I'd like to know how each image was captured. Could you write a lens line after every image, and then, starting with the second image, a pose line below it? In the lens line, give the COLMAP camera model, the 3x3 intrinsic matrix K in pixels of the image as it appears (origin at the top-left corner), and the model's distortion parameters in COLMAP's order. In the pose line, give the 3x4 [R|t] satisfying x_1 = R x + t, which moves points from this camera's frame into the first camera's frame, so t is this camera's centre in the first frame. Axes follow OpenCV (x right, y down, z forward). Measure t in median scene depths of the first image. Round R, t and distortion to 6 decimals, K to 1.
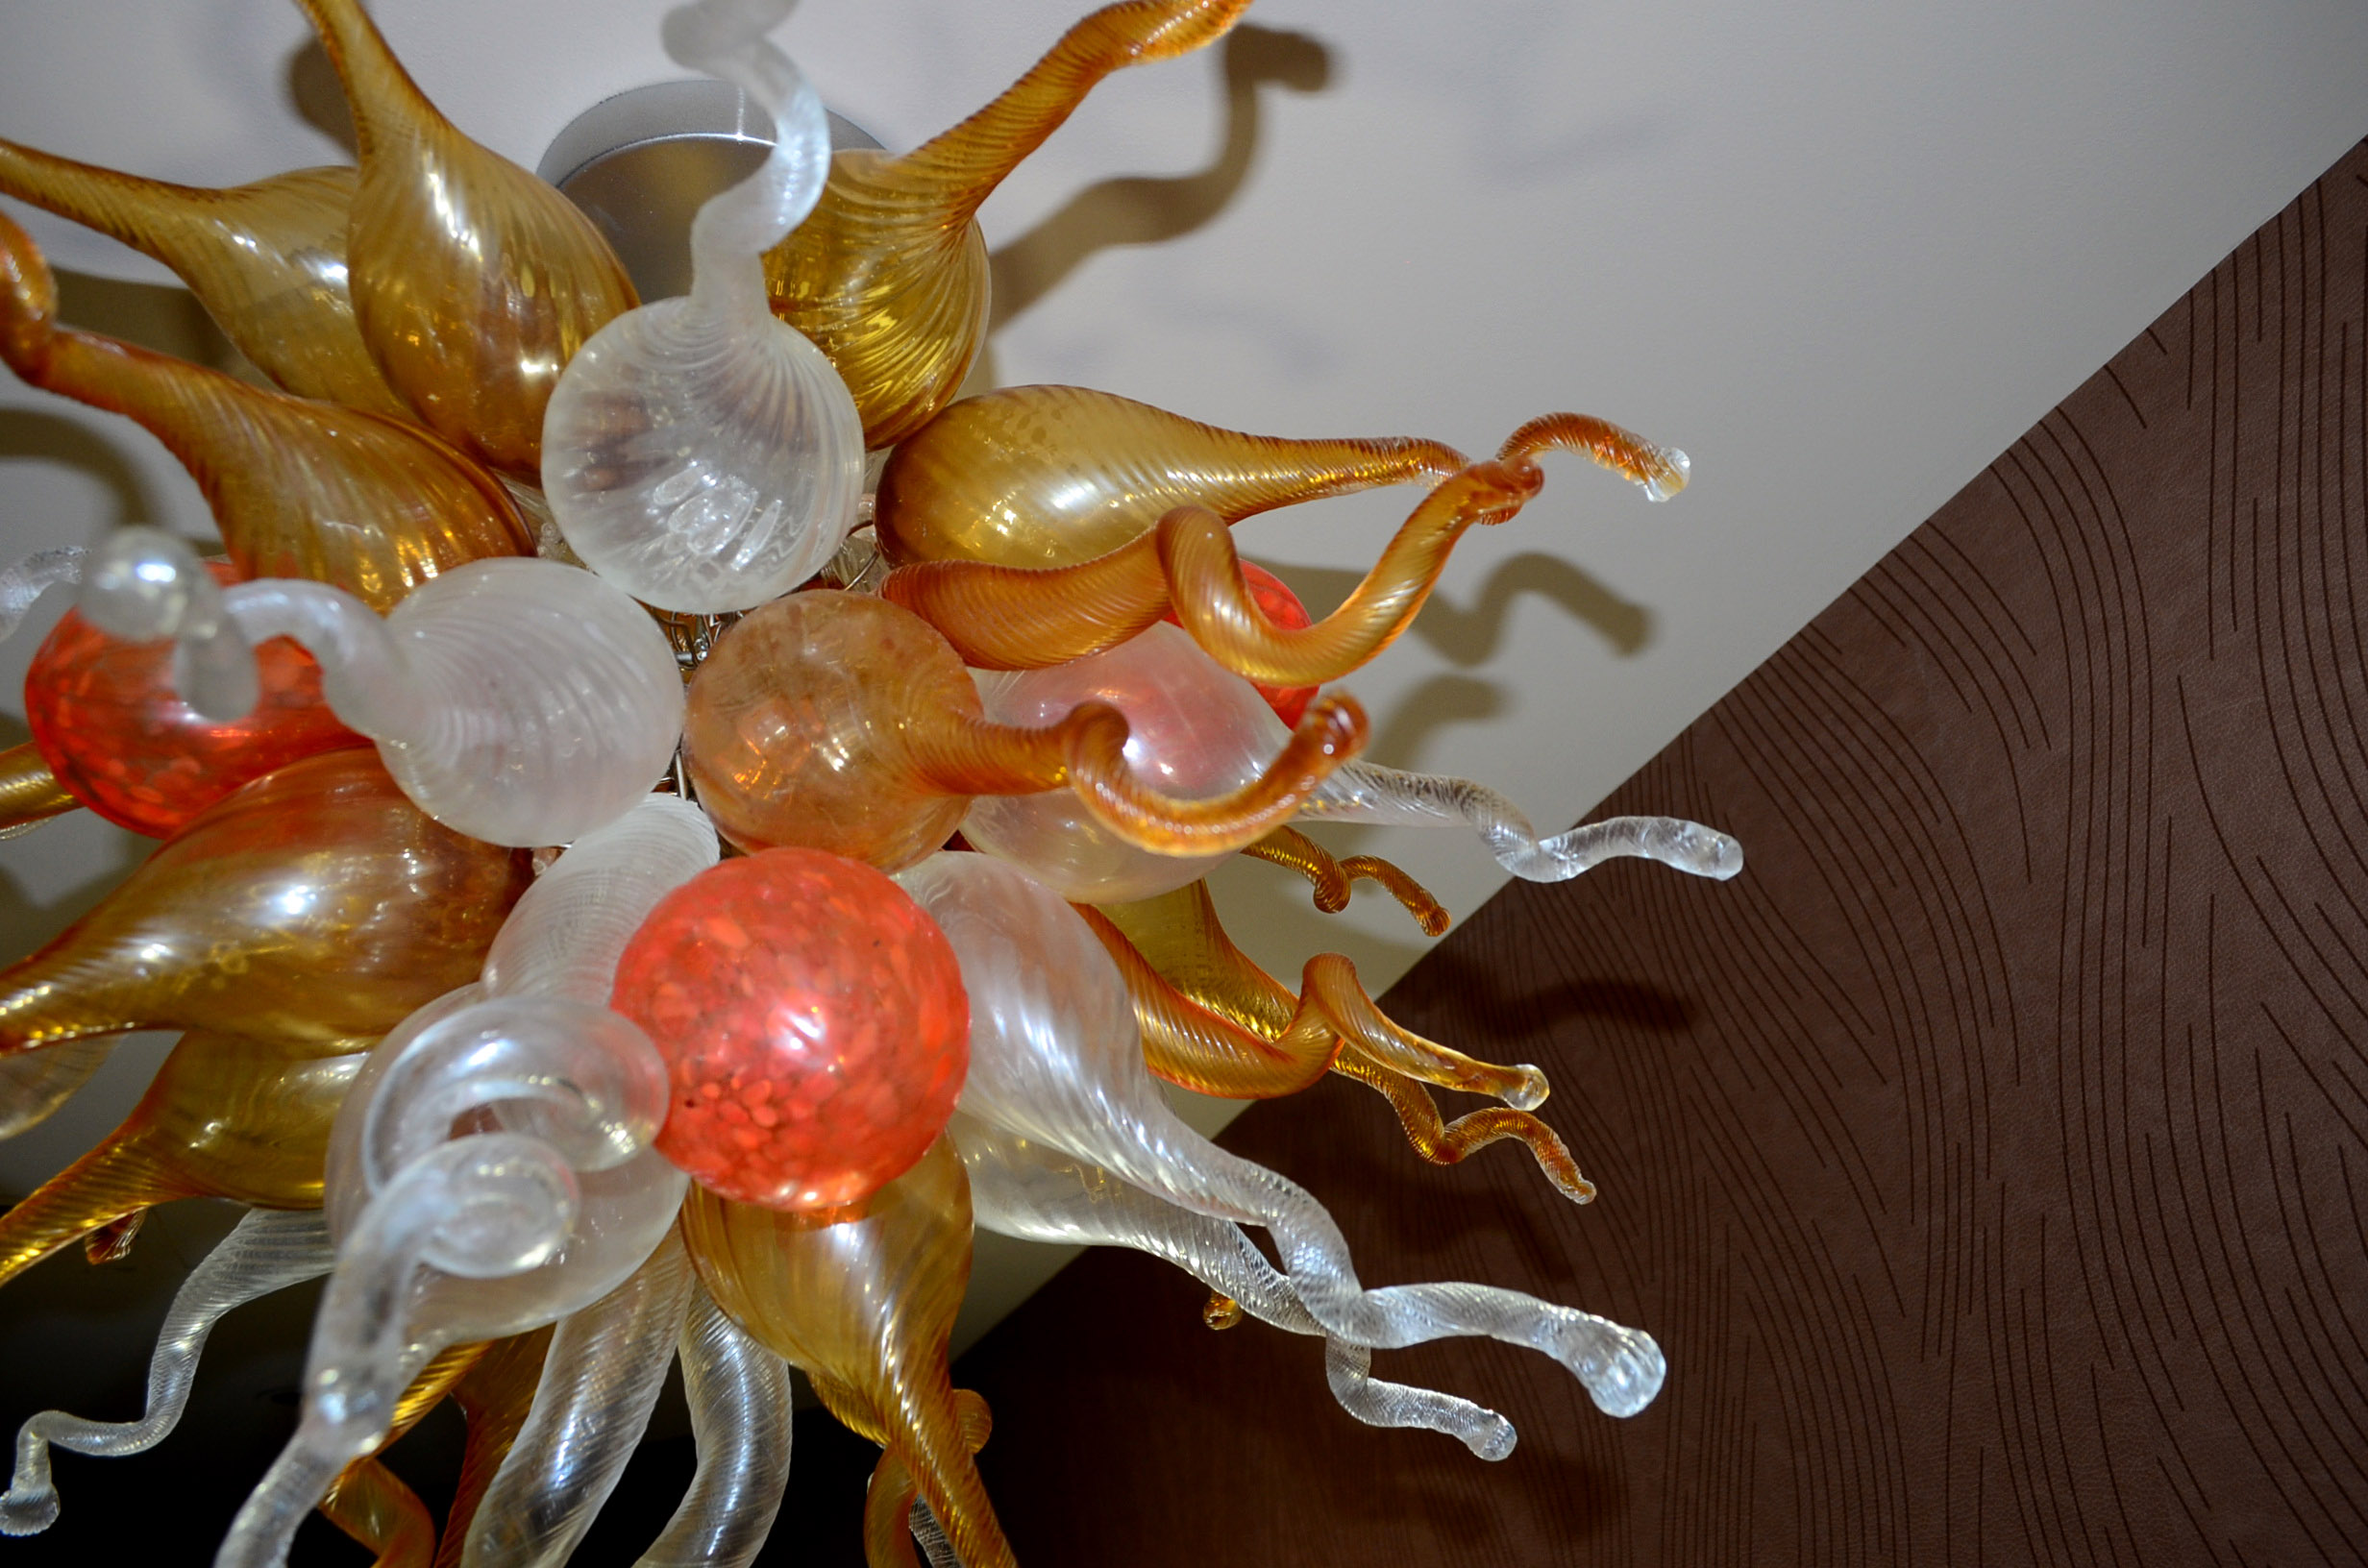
lens RADIAL K [[1771.9, 0, 1141.0], [0, 1771.9, 787.0], [0, 0, 1]] dist [-0.006542, -0.003078]
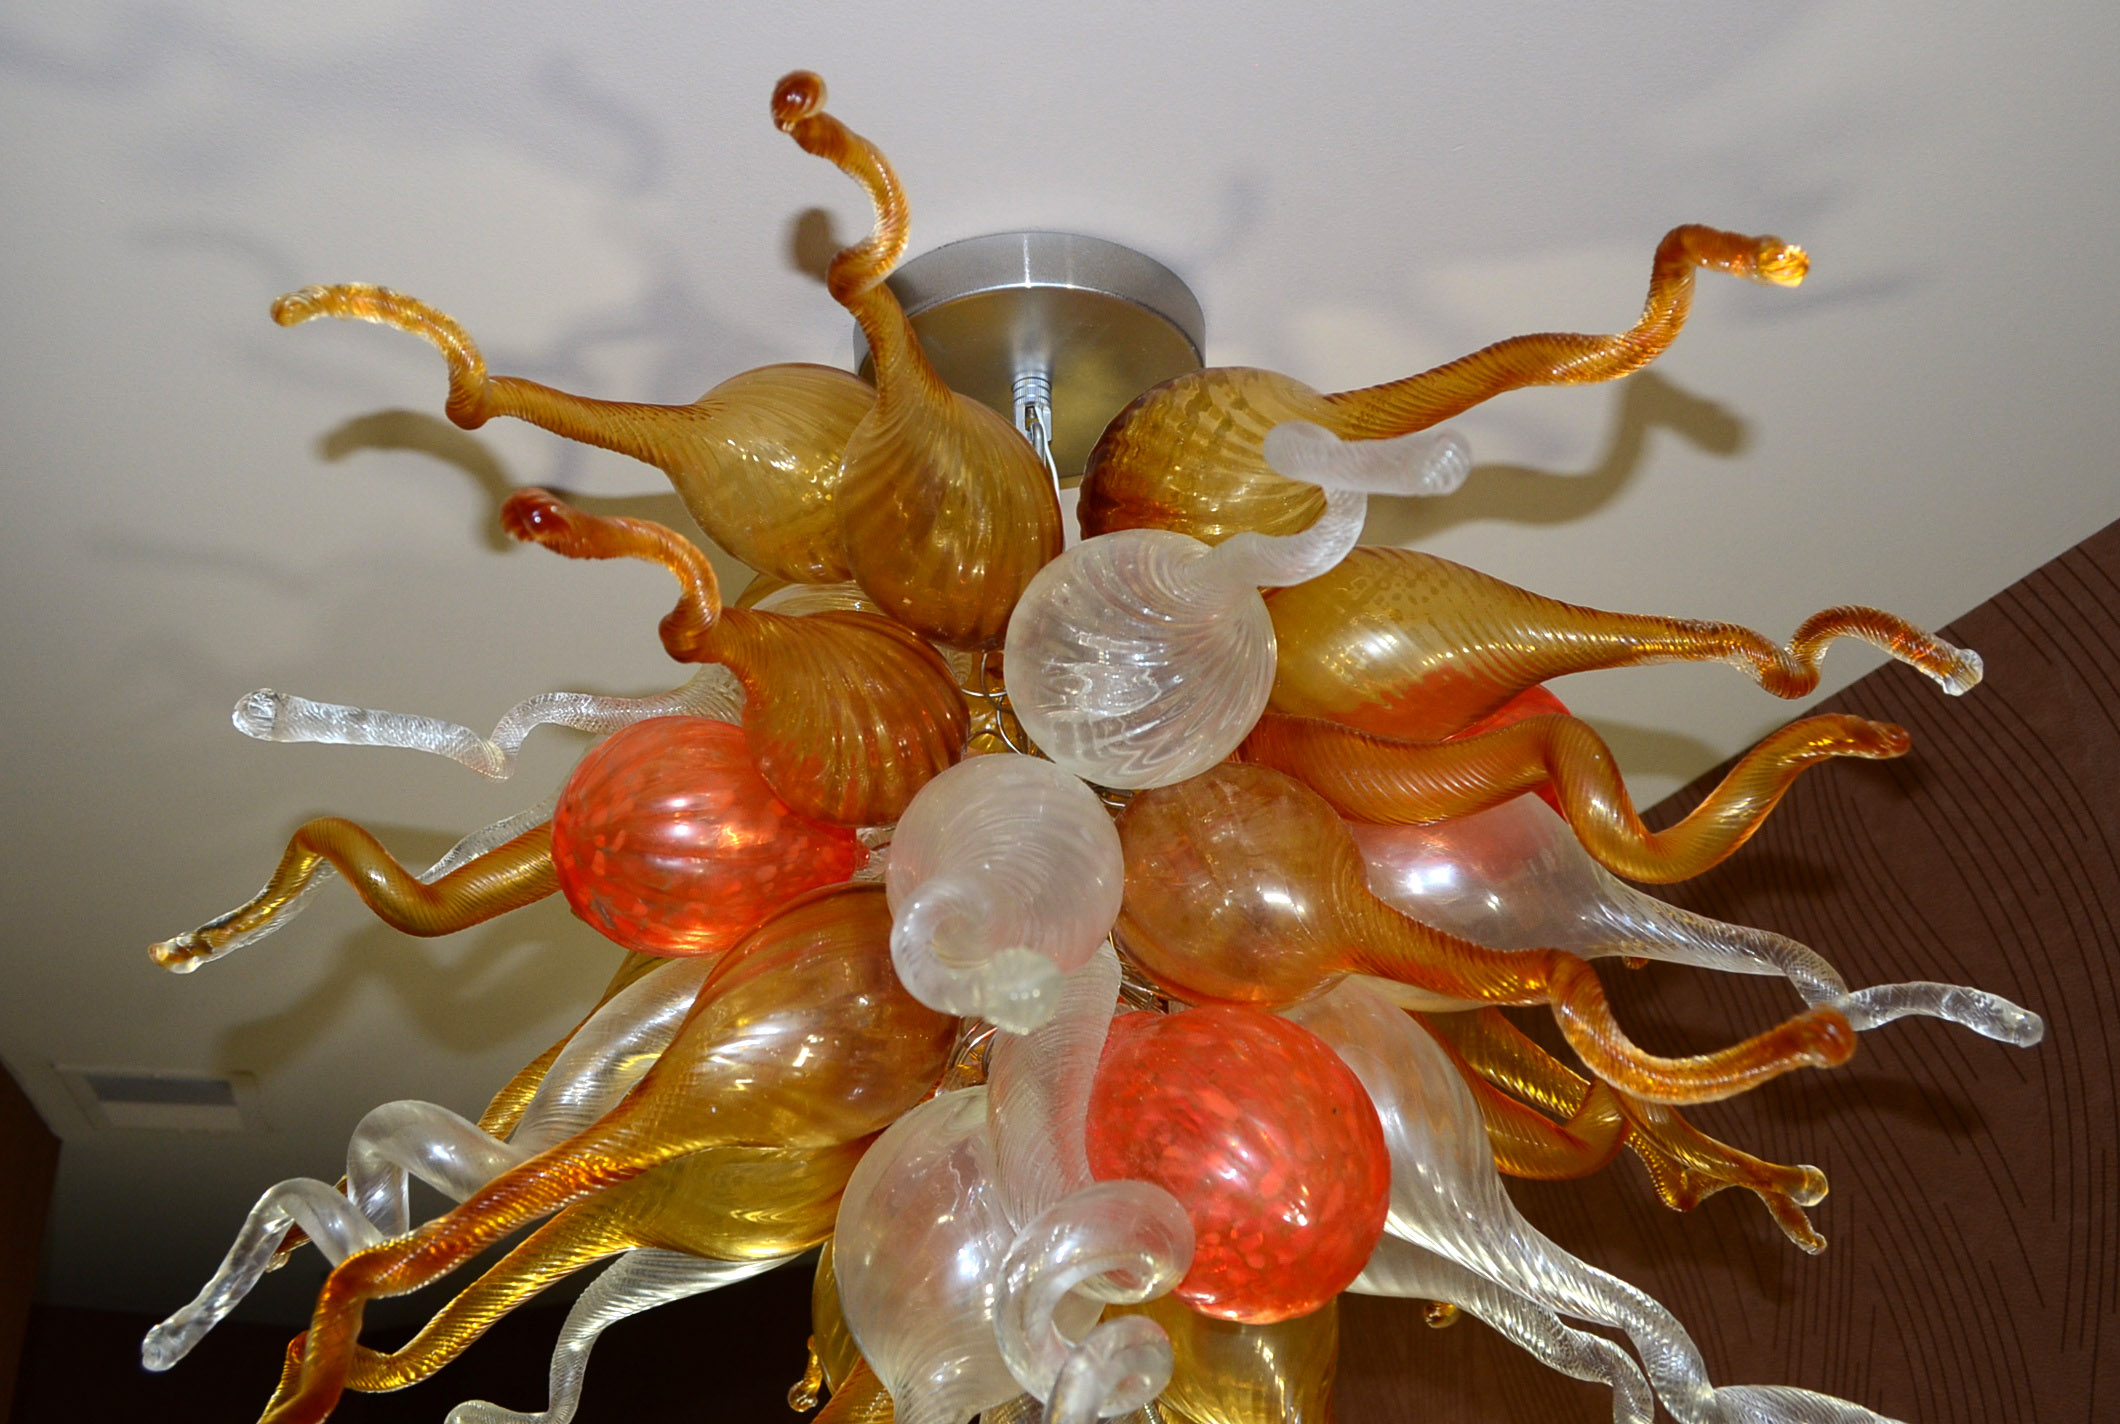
lens RADIAL K [[1800.7, 0, 1055.1], [0, 1800.7, 644.9], [0, 0, 1]] dist [0.011356, -0.017028]
pose [[0.999098, 0.015674, -0.039466, -0.139379], [-0.015249, 0.999823, 0.011042, -0.112993], [0.039632, -0.010430, 0.999160, -0.109378]]
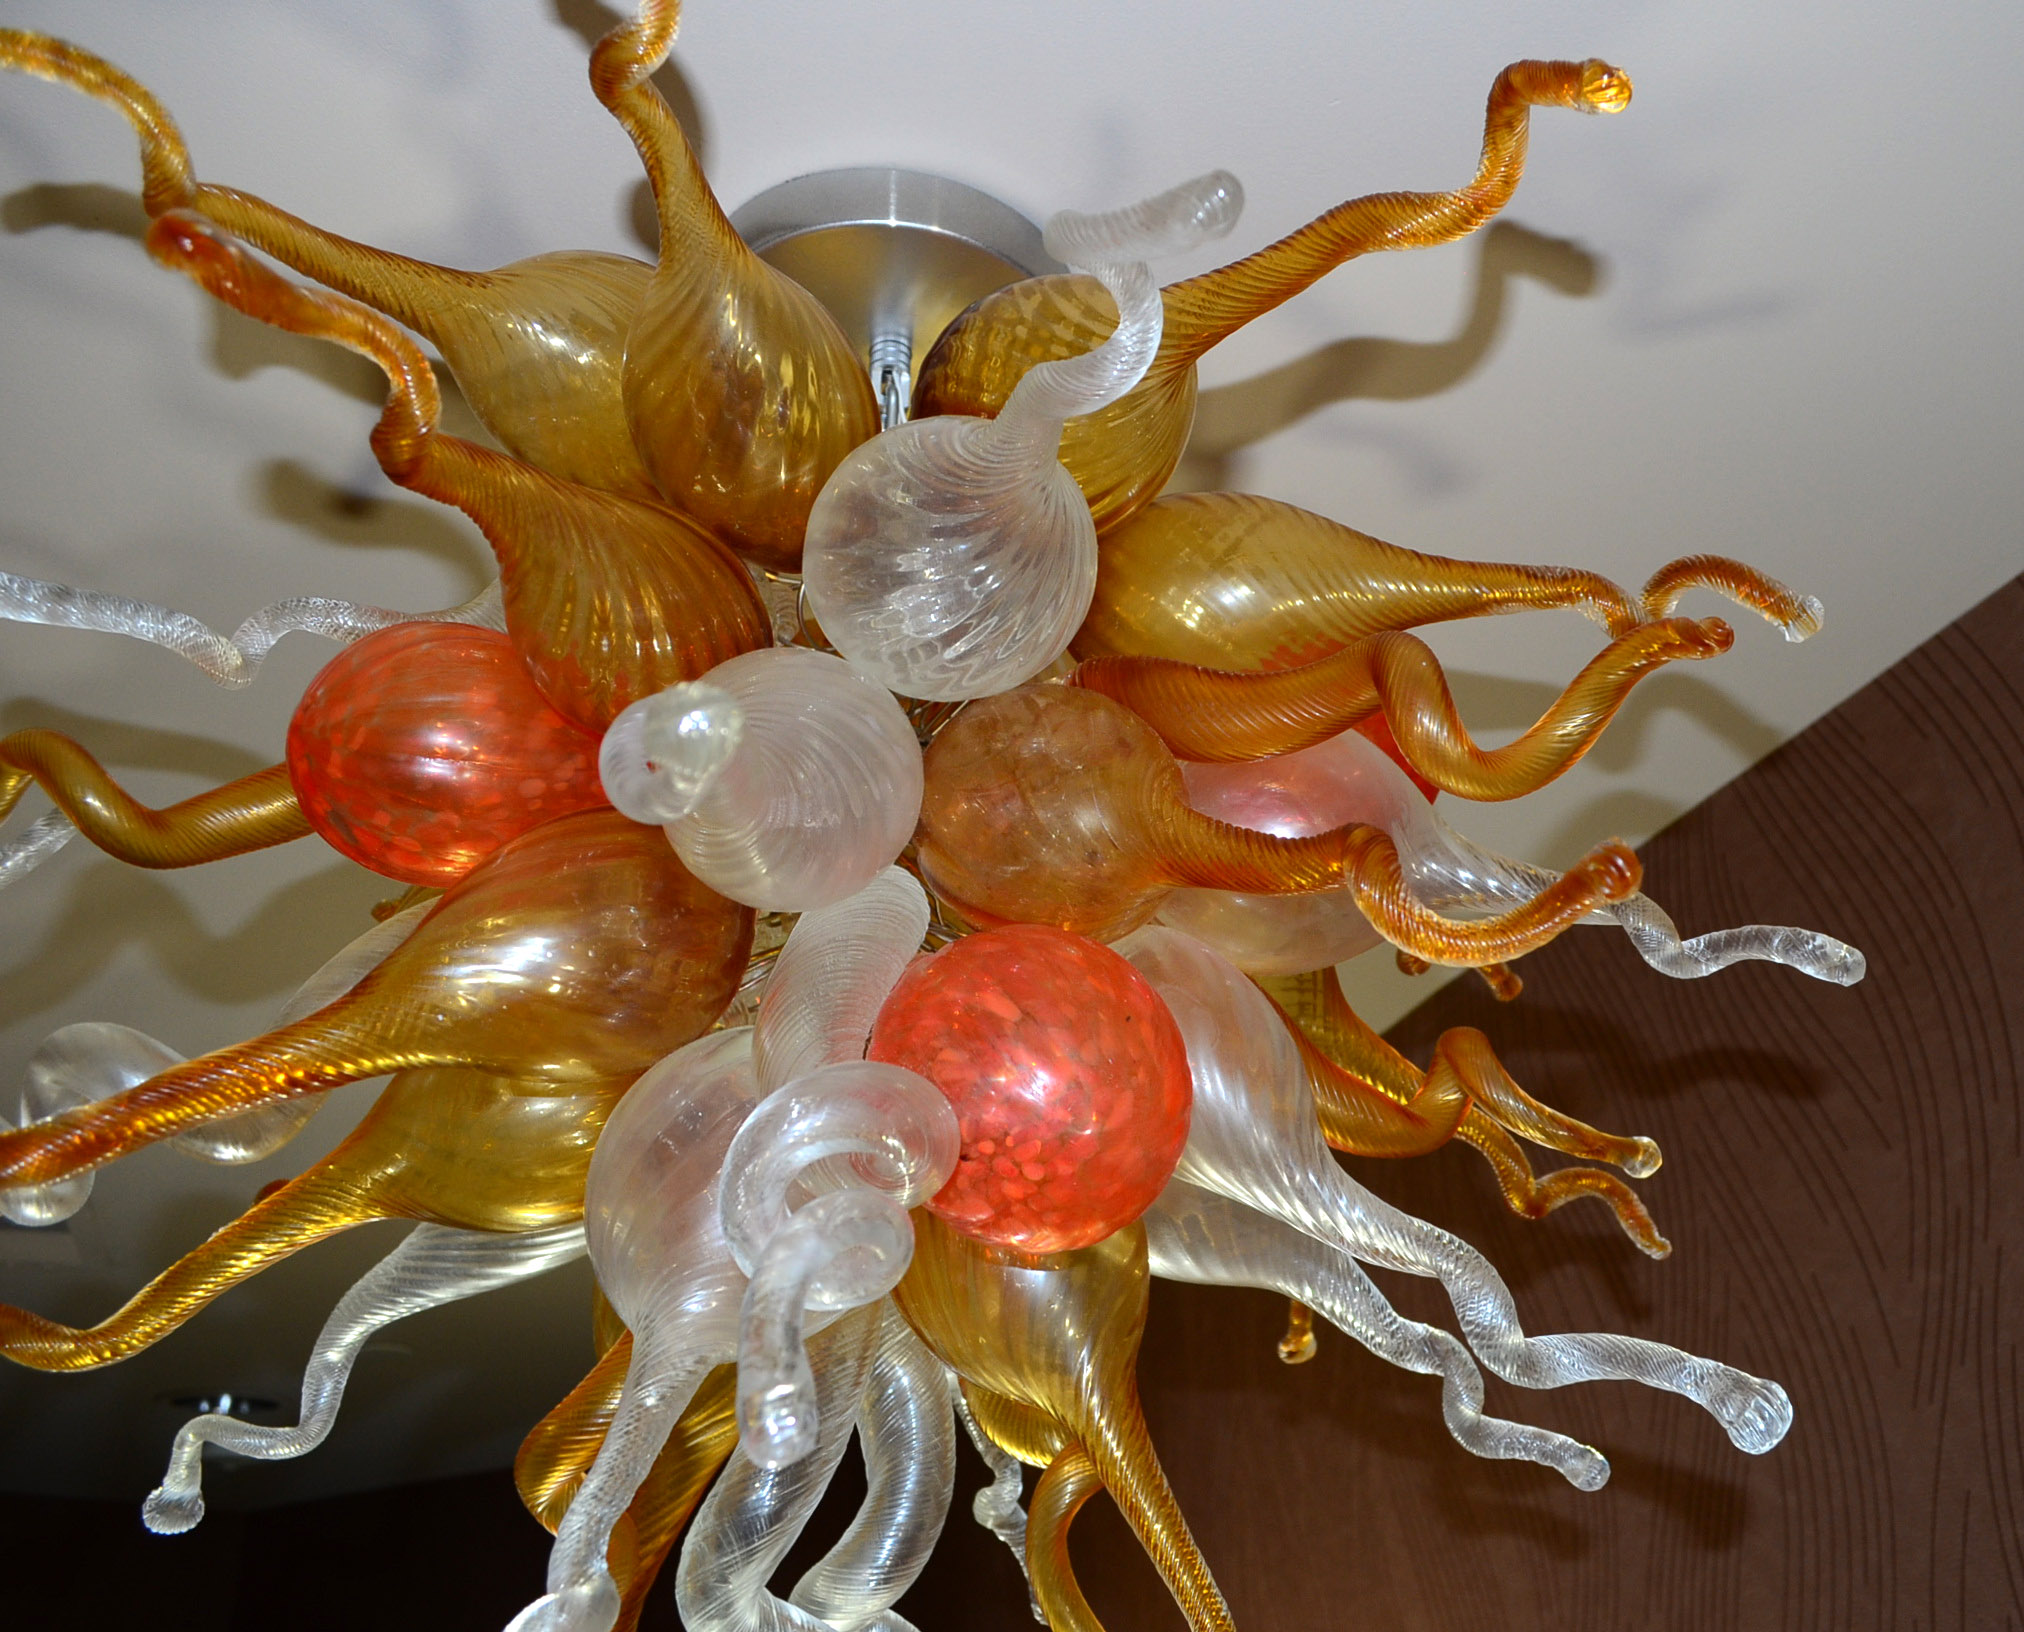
lens RADIAL K [[1805.9, 0, 1211.0], [0, 1805.9, 820.4], [0, 0, 1]] dist [-0.005863, 0.004989]
pose [[0.996448, 0.047304, 0.069669, -0.086019], [-0.047995, 0.998813, 0.008283, -0.023080], [-0.069195, -0.011597, 0.997536, -0.065953]]
